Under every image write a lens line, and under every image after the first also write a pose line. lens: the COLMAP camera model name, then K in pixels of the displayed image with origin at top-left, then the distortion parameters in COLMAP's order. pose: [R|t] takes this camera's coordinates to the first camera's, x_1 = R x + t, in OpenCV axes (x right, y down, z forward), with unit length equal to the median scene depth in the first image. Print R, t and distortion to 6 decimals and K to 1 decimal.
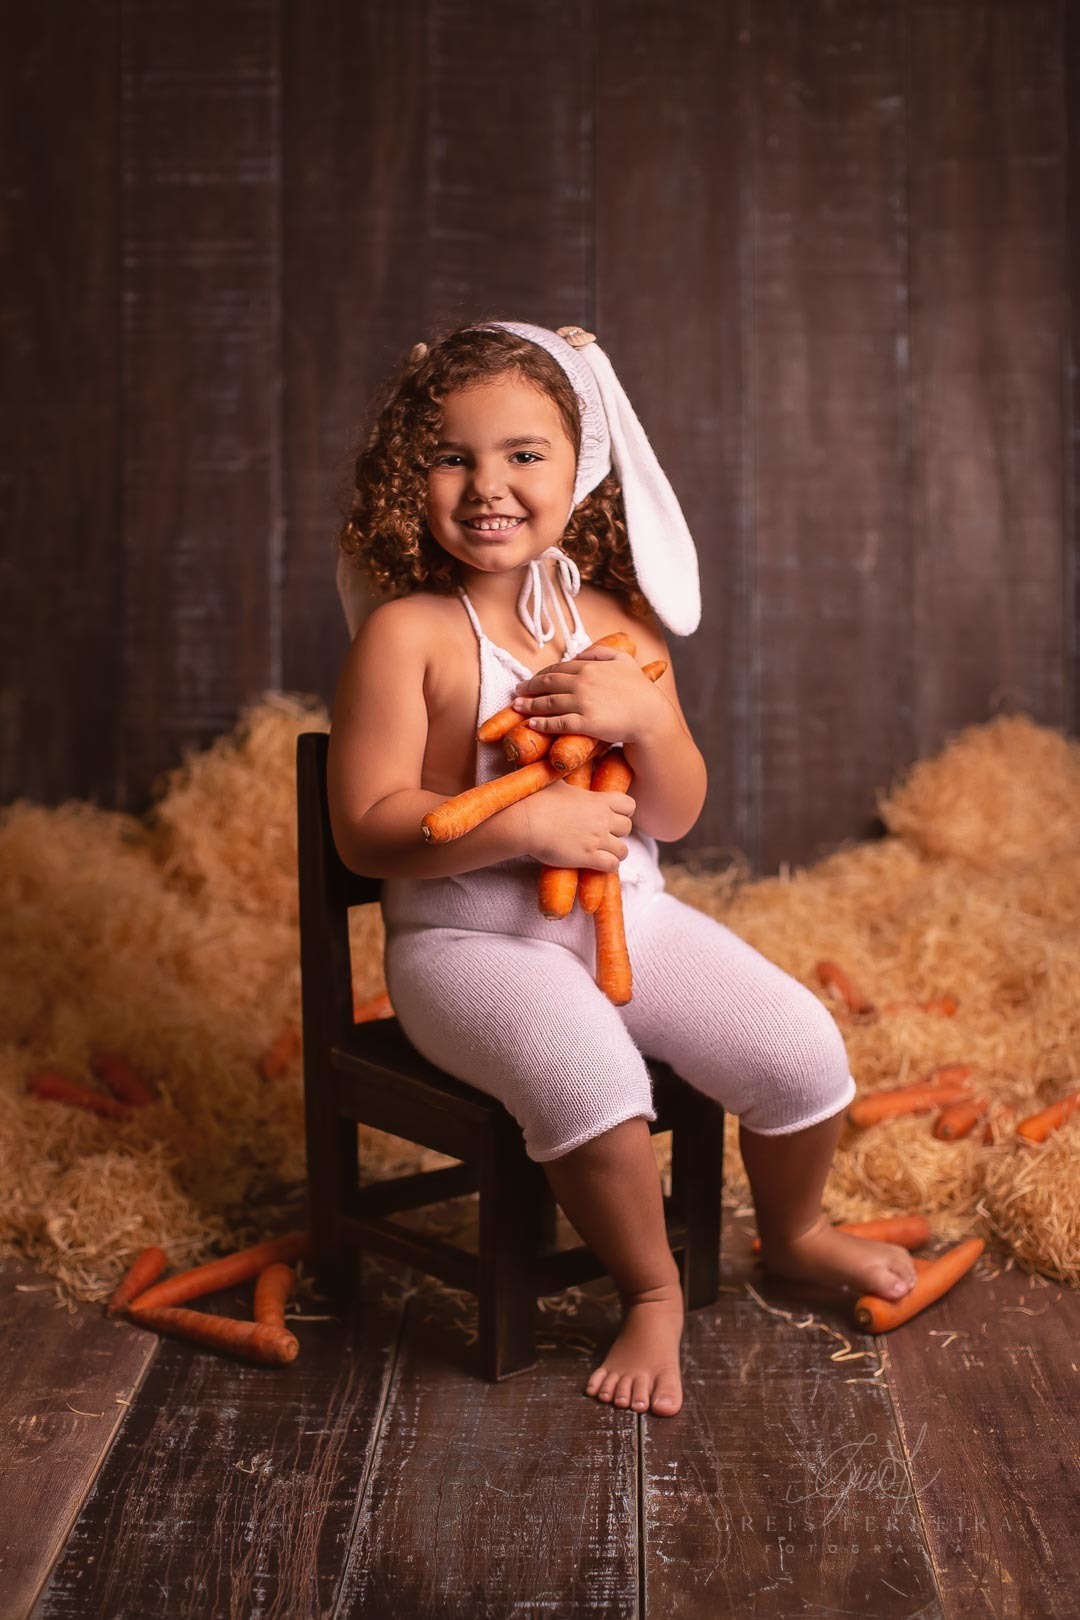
lens RADIAL K [[2221.9, 0, 540.0], [0, 2221.9, 810.0], [0, 0, 1]] dist [-0.117991, 0.051978]
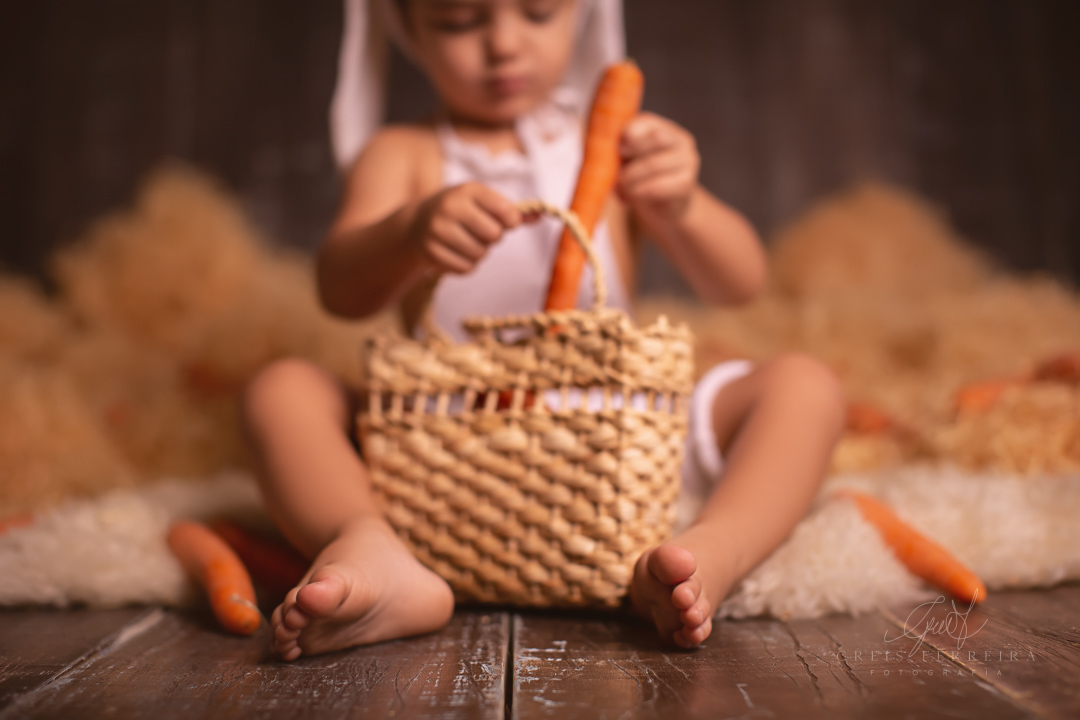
lens RADIAL K [[1481.3, 0, 510.3], [0, 1481.3, 360.0], [0, 0, 1]] dist [-0.117991, 0.051978]
pose [[0.999399, -0.012686, 0.032255, 0.033233], [0.018681, 0.981027, -0.192972, 0.306469], [-0.029195, 0.193458, 0.980674, 0.561808]]
